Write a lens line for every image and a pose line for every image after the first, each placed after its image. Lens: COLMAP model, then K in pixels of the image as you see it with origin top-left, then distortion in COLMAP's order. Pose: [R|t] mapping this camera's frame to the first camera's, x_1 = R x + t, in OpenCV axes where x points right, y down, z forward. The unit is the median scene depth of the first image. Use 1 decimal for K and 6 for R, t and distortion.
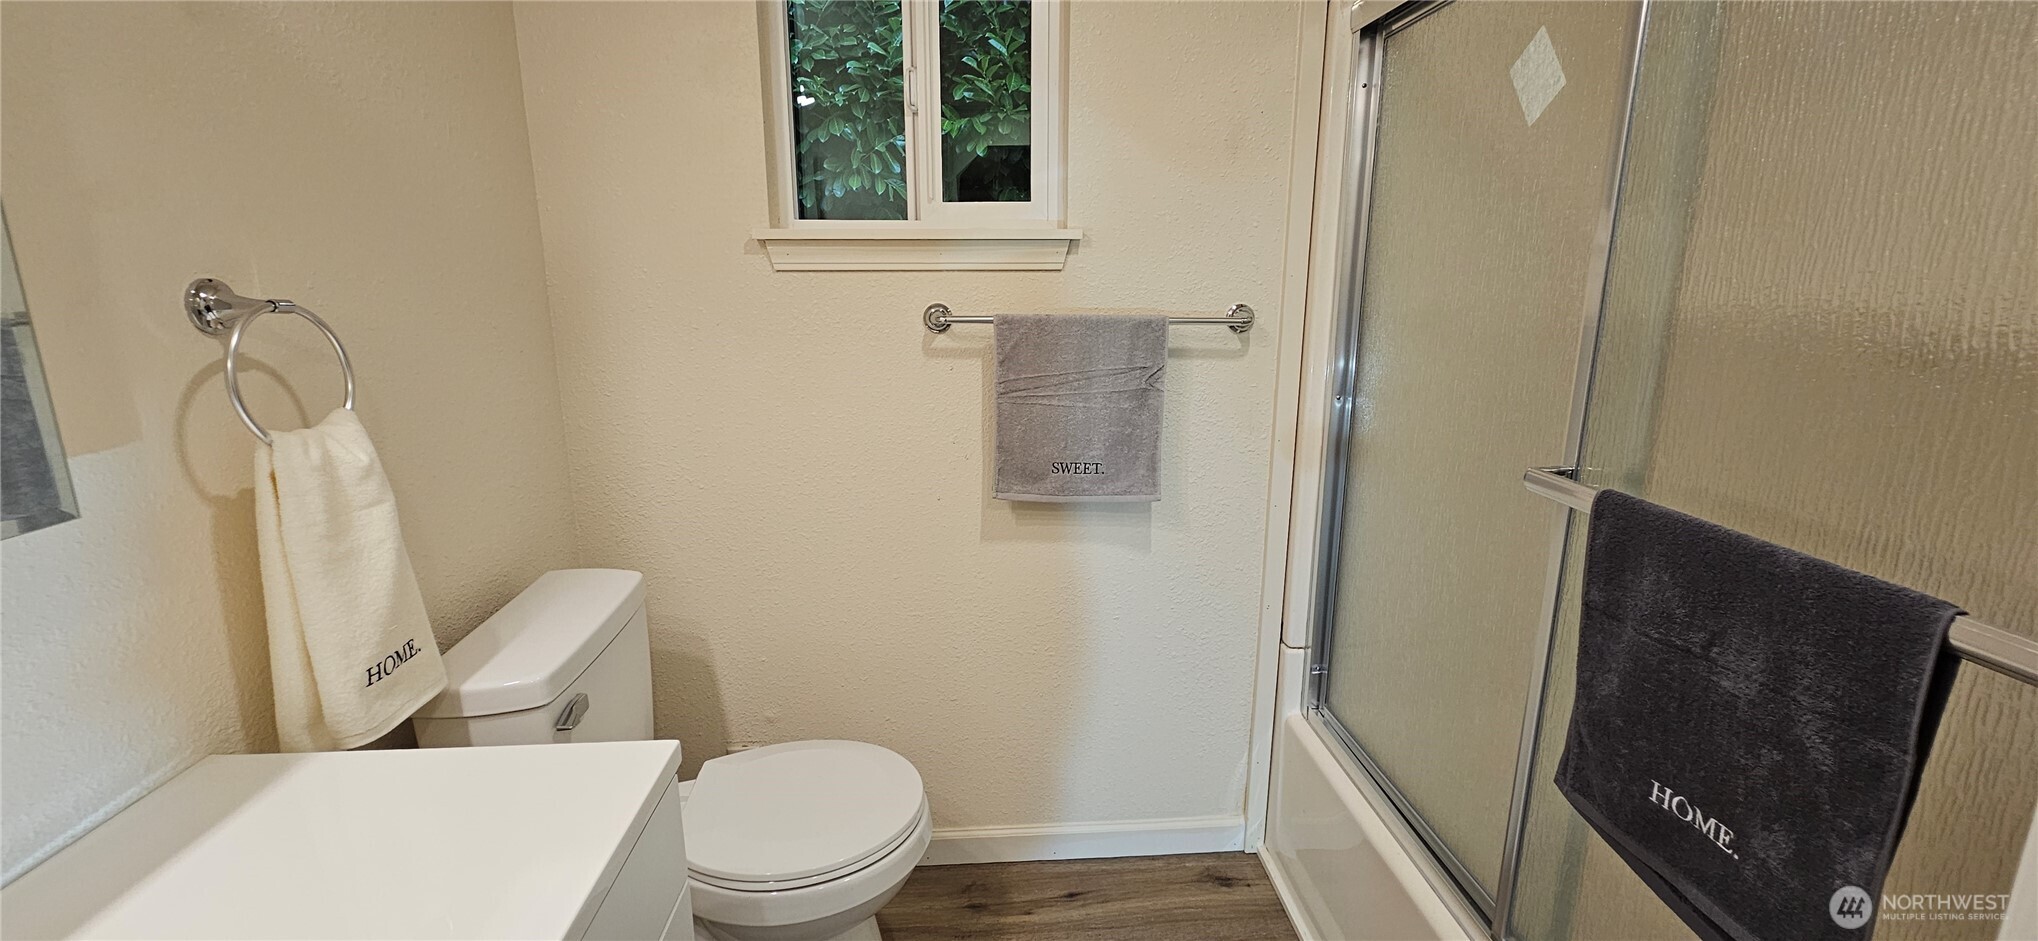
lens RADIAL K [[831.7, 0, 1019.1], [0, 831.7, 450.3], [0, 0, 1]] dist [0.000697, 0.000249]
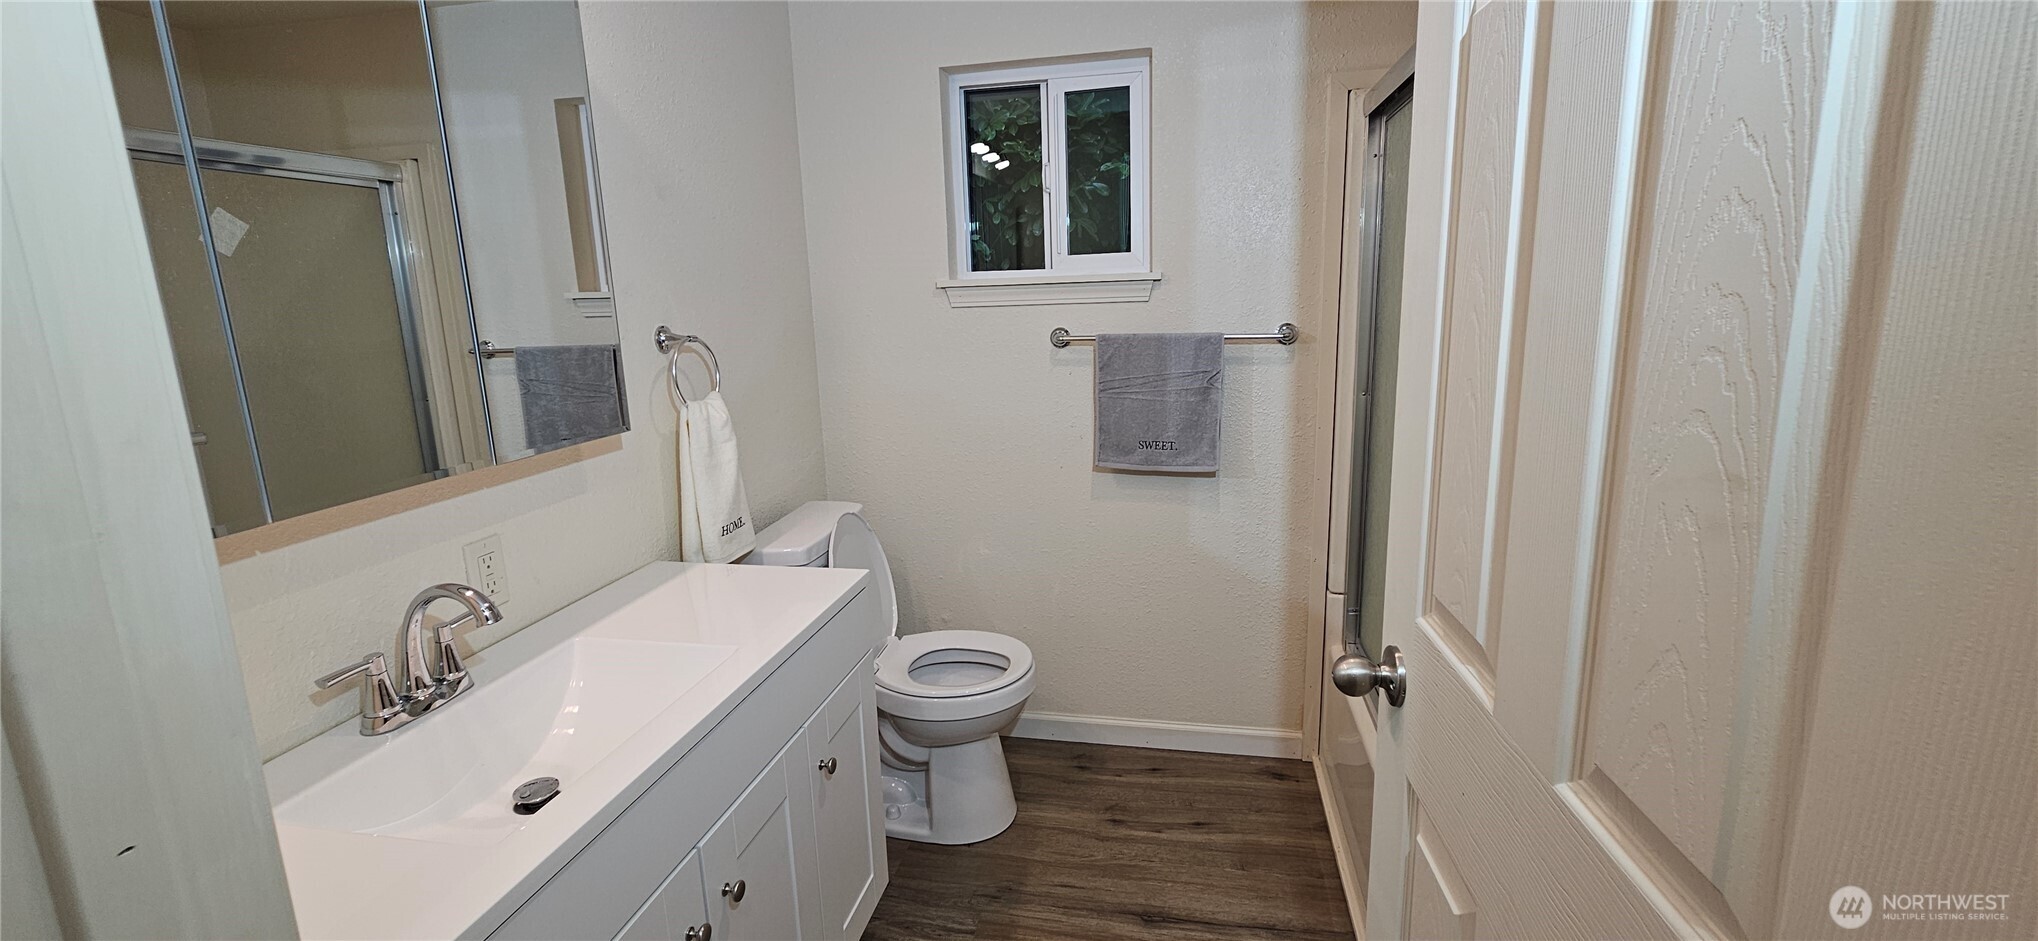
lens RADIAL K [[831.7, 0, 1019.1], [0, 831.7, 450.3], [0, 0, 1]] dist [0.000697, 0.000249]
pose [[0.963467, 0.019042, -0.267150, 0.218355], [-0.024993, 0.999509, -0.018893, 0.061570], [0.266659, 0.024880, 0.963470, -0.381197]]
